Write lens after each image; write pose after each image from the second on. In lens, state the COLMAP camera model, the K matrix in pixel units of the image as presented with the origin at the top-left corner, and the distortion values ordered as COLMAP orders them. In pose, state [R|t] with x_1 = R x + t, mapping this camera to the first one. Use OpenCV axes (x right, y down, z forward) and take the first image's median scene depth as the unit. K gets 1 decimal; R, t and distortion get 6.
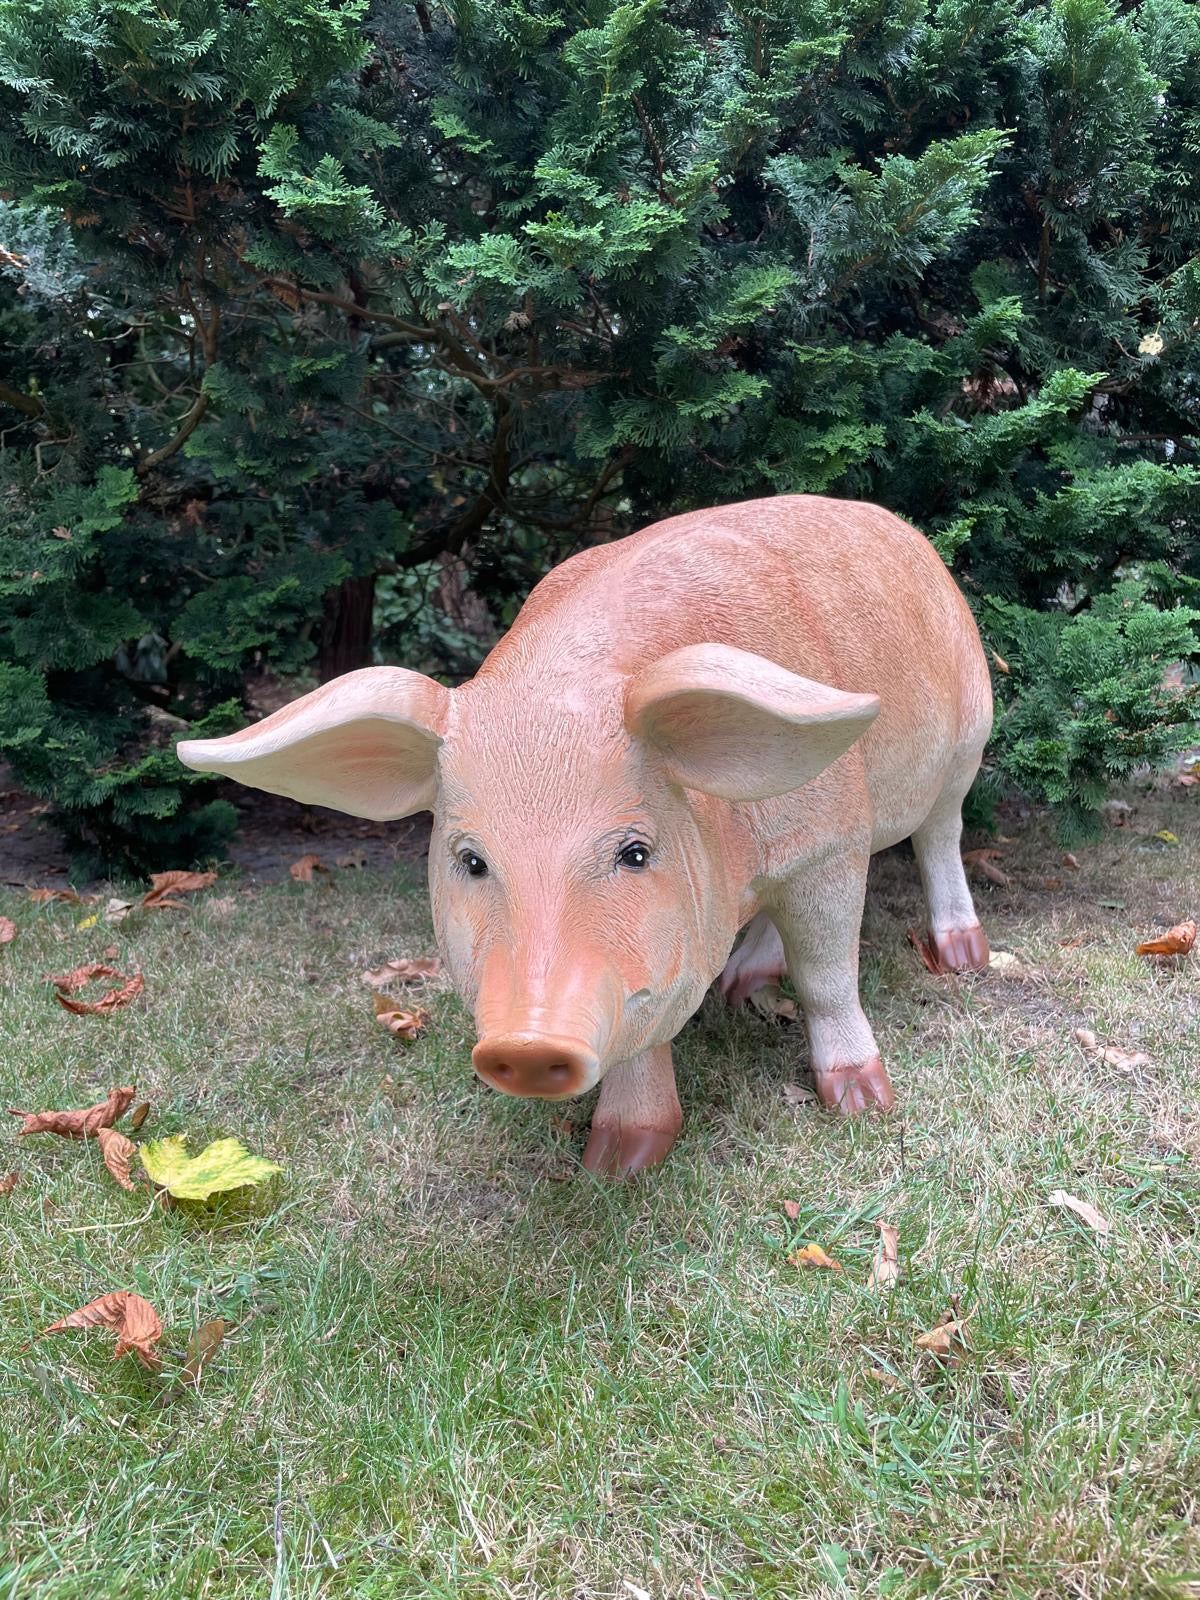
lens RADIAL K [[1224.0, 0, 591.0], [0, 1224.0, 814.1], [0, 0, 1]] dist [0.086900, -0.133398]
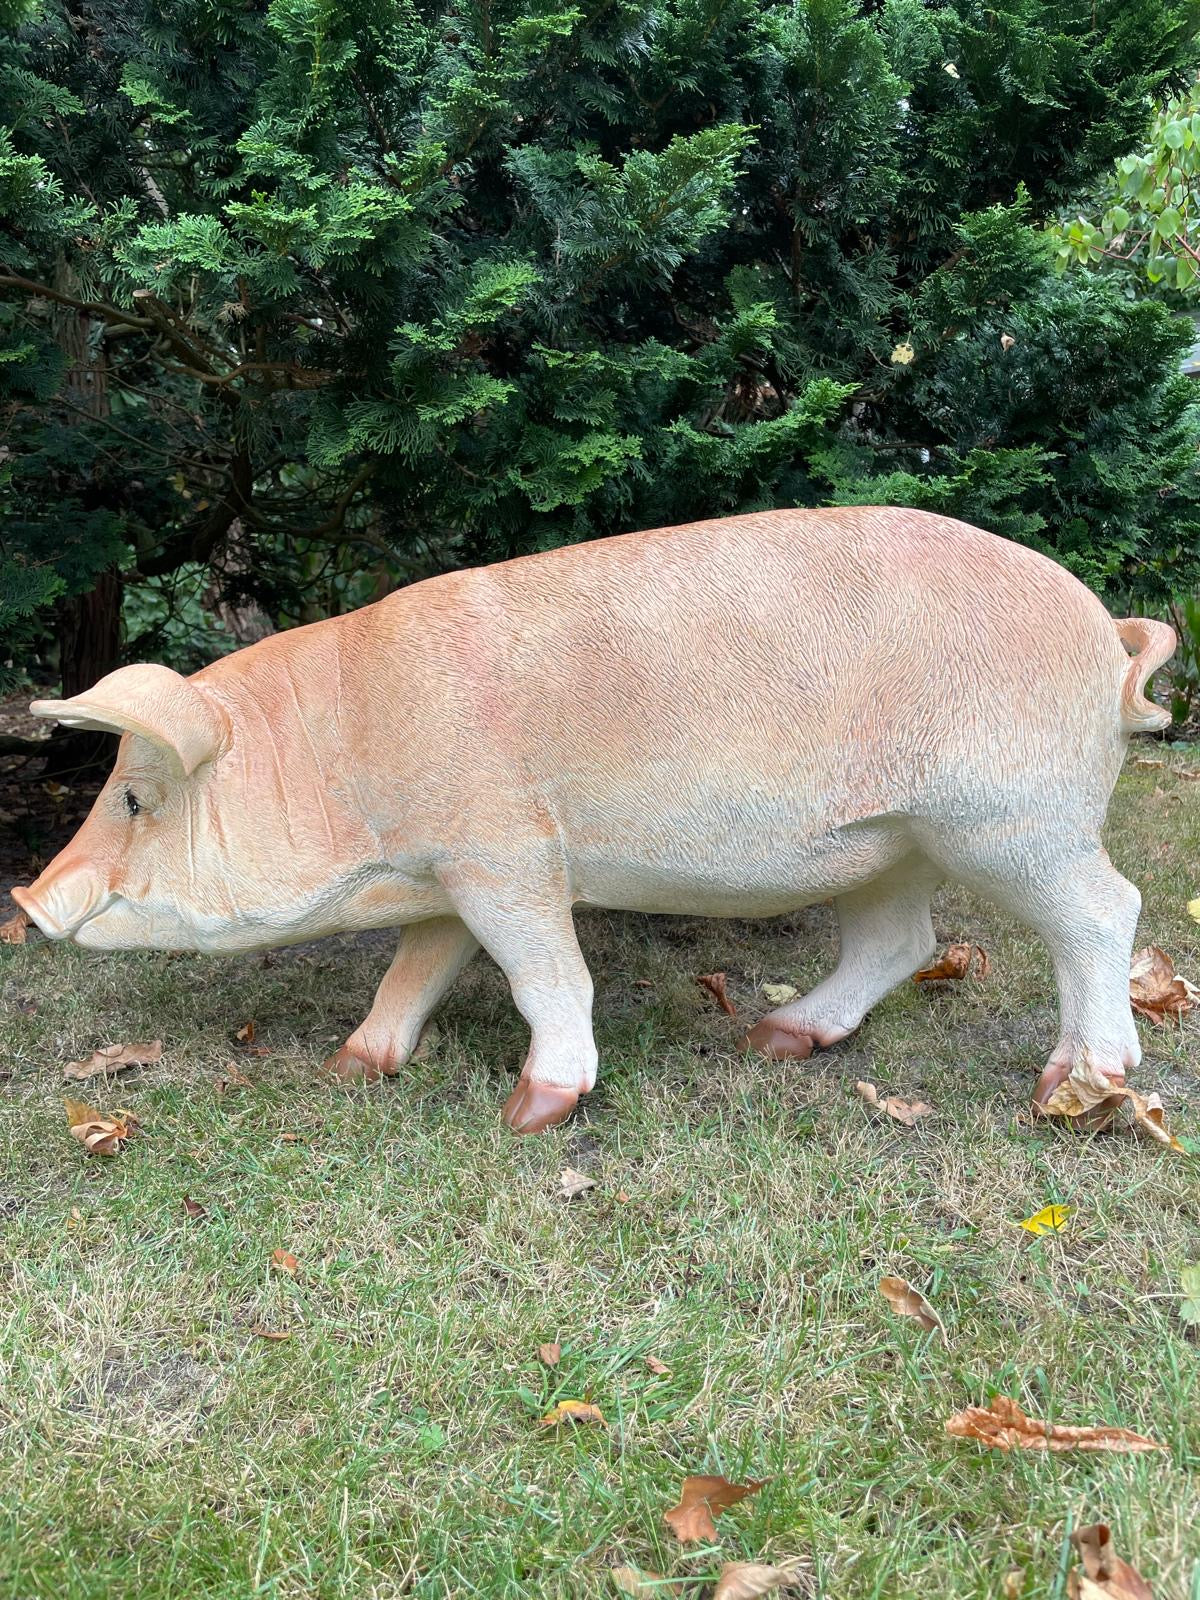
lens RADIAL K [[1225.1, 0, 600.0], [0, 1225.1, 800.0], [0, 0, 1]] dist [0.084298, -0.129157]
pose [[0.985132, -0.040549, 0.166947, 0.040694], [0.041995, 0.999105, -0.005141, -0.033830], [-0.166590, 0.012075, 0.985952, 0.083471]]
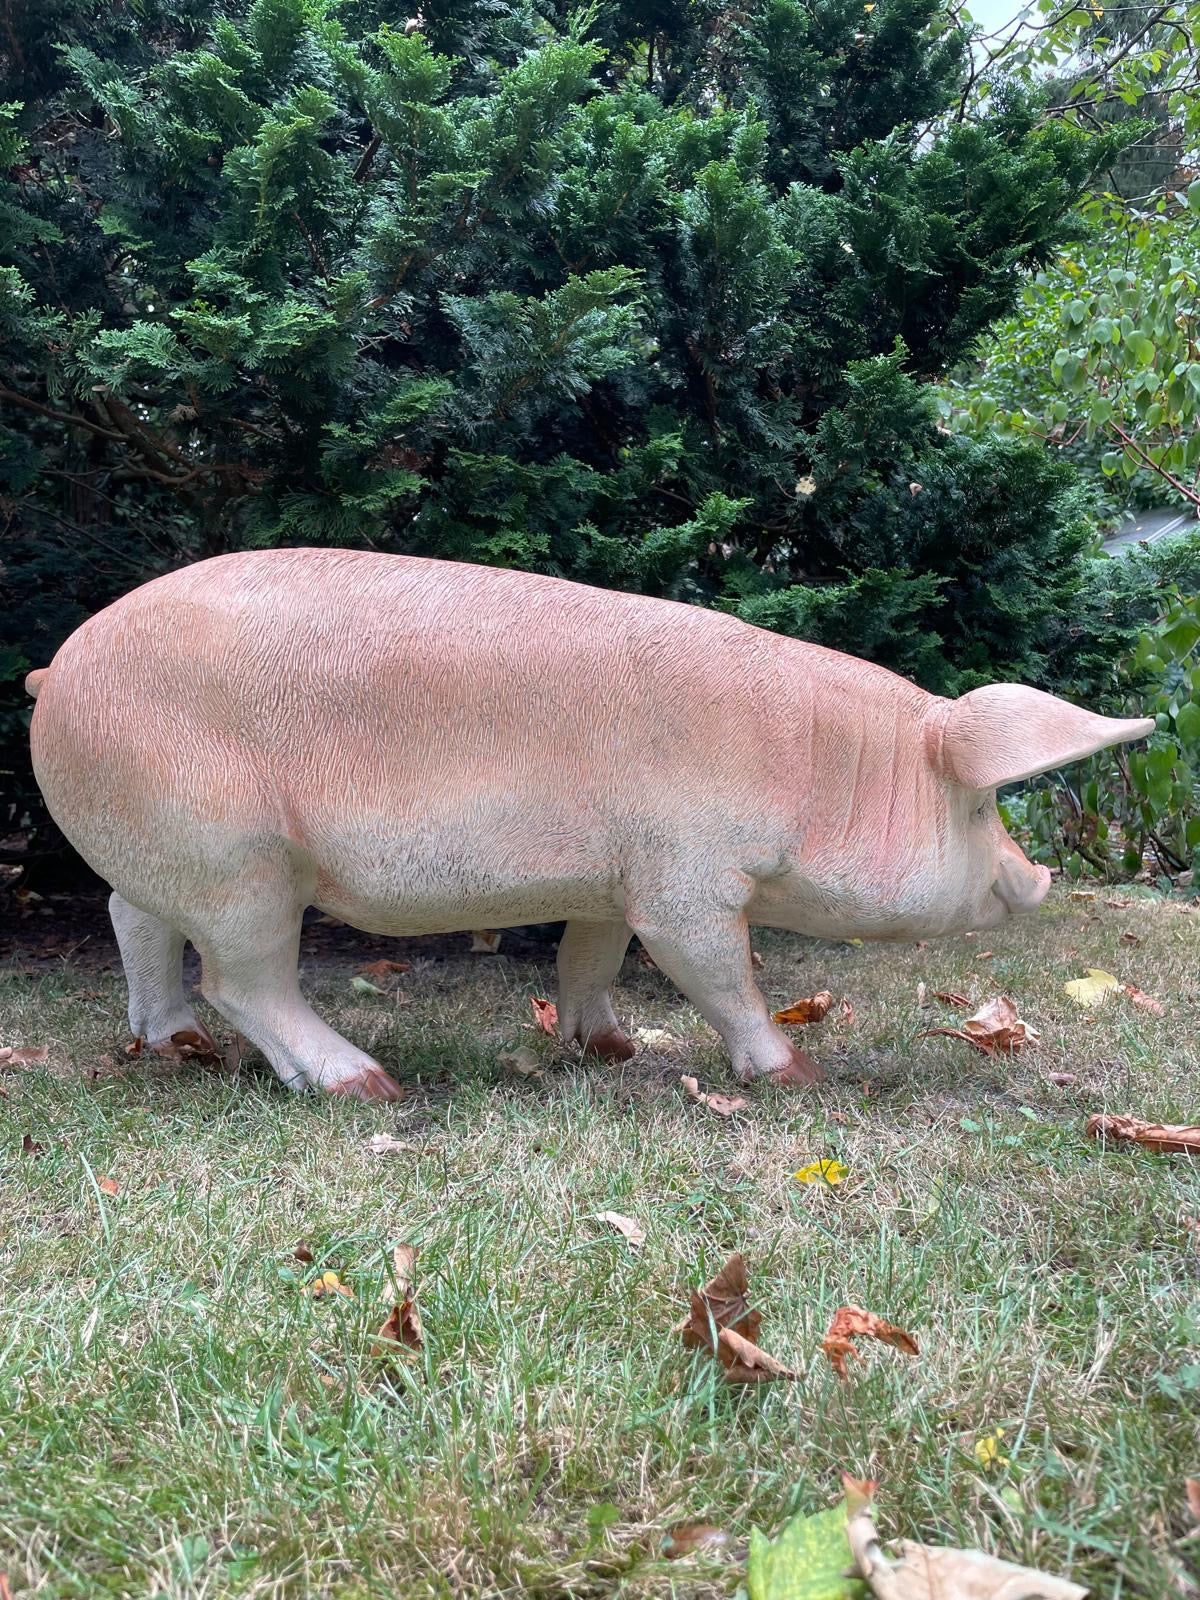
lens RADIAL K [[1226.0, 0, 598.5], [0, 1226.0, 790.4], [0, 0, 1]] dist [0.074975, -0.112609]
pose [[0.986838, 0.012248, 0.161250, 0.124624], [0.013282, 0.987619, -0.156306, 0.076524], [-0.161168, 0.156391, 0.974457, 0.002079]]
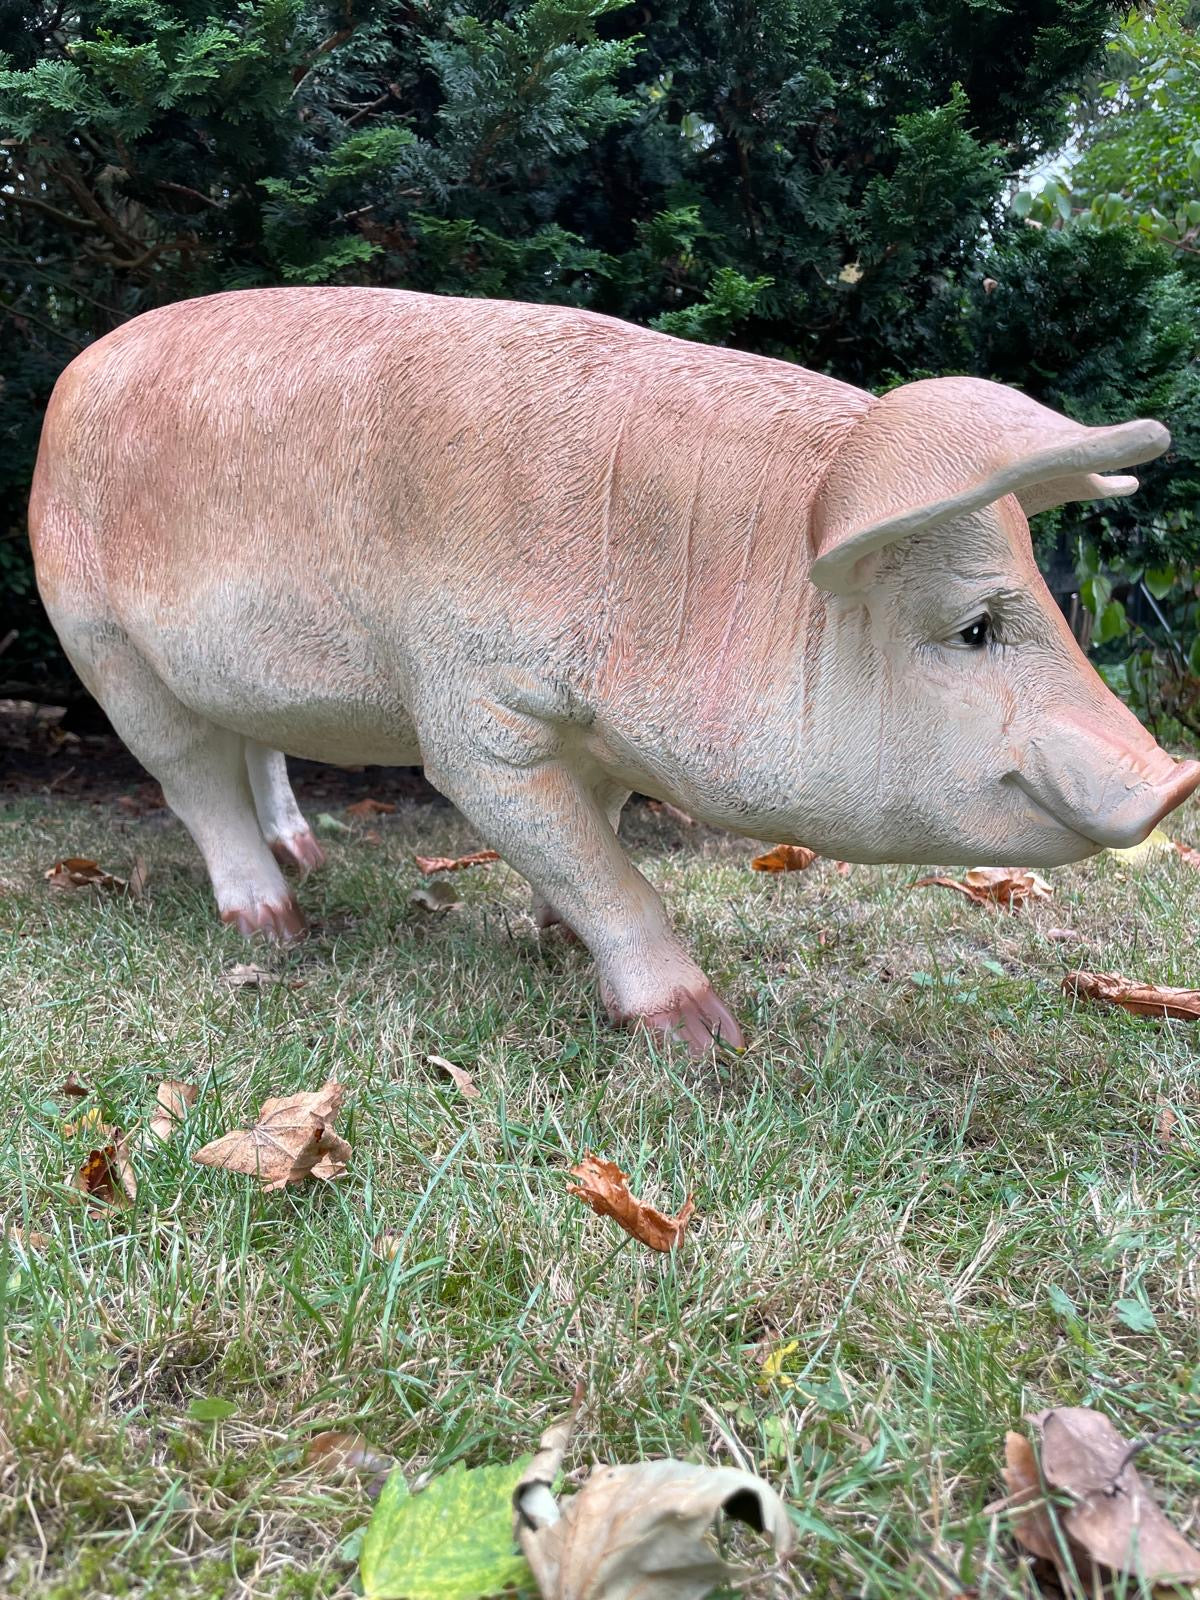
lens RADIAL K [[1225.1, 0, 600.0], [0, 1225.1, 800.0], [0, 0, 1]] dist [0.084298, -0.129157]
pose [[0.996749, 0.017236, 0.078705, 0.247057], [-0.013528, 0.998784, -0.047405, 0.102038], [-0.079427, 0.046186, 0.995770, 0.097836]]
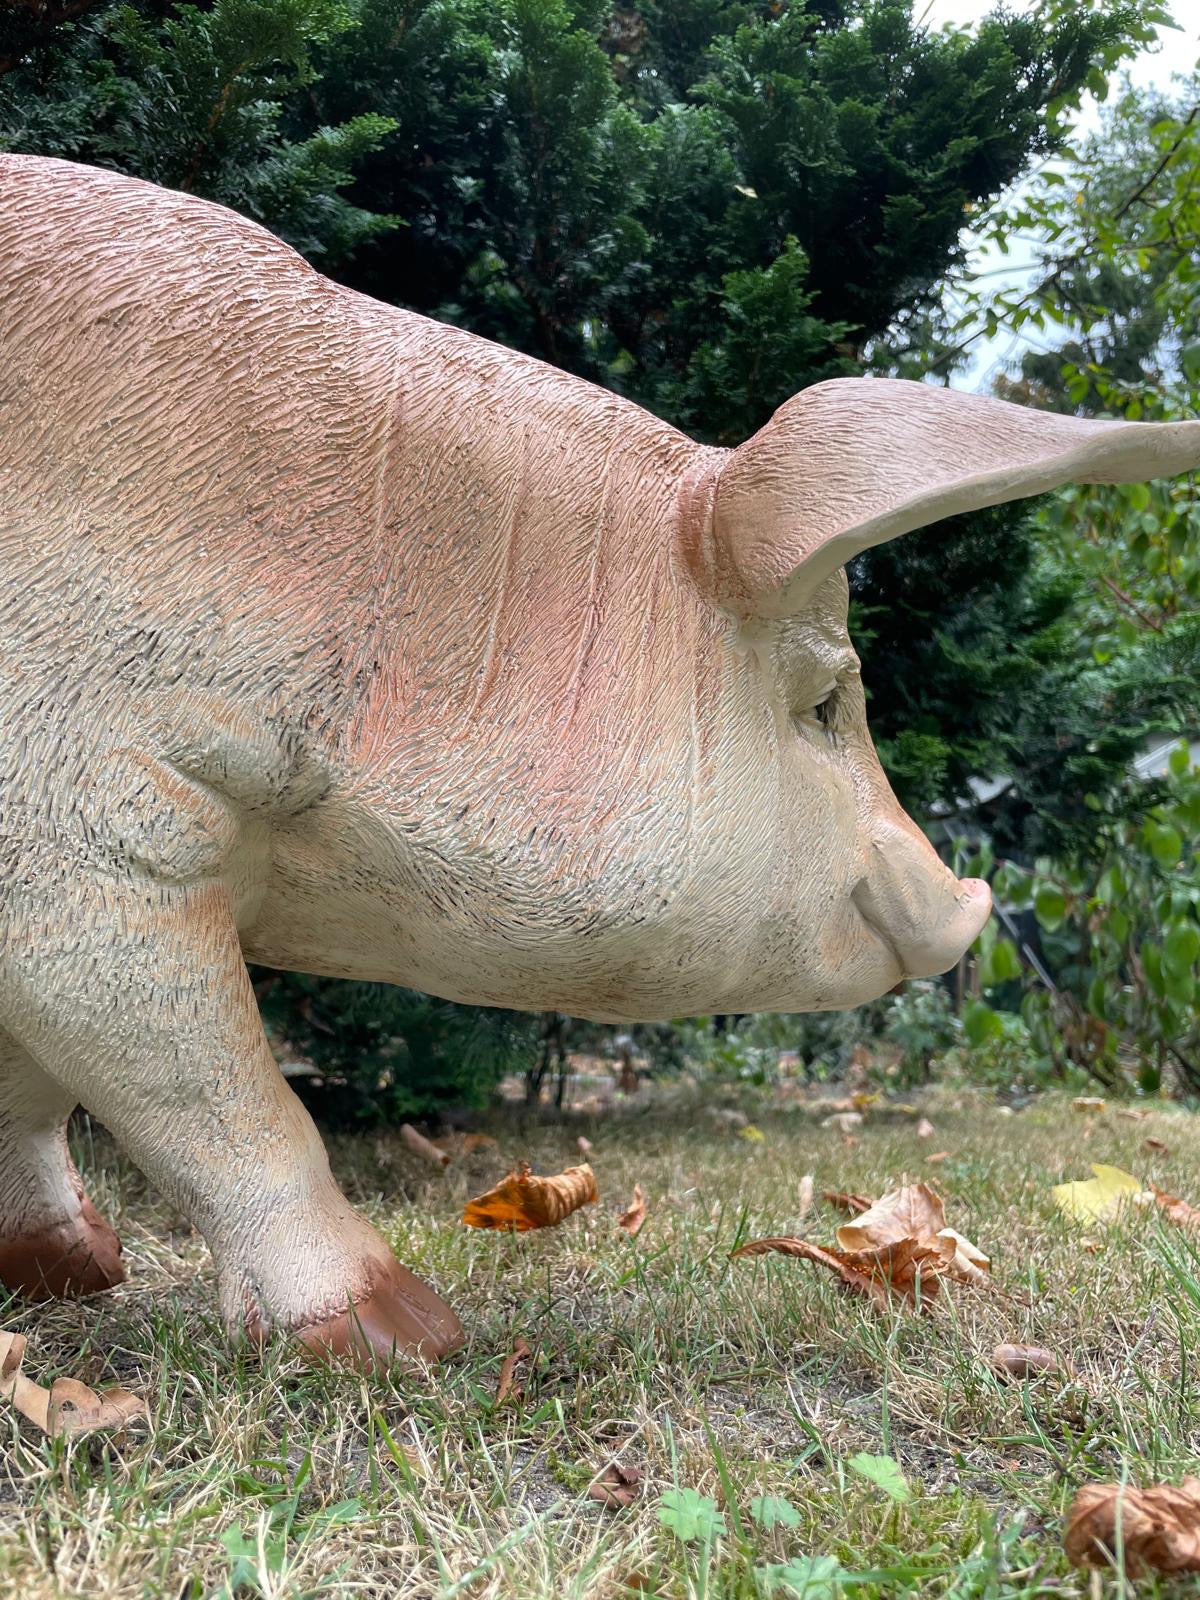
lens RADIAL K [[1209.0, 0, 619.7], [0, 1209.0, 817.2], [0, 0, 1]] dist [0.070341, -0.105286]
pose [[0.984514, 0.073111, 0.159334, 0.401303], [-0.017018, 0.944450, -0.328214, 0.113974], [-0.174479, 0.320420, 0.931068, 0.461135]]
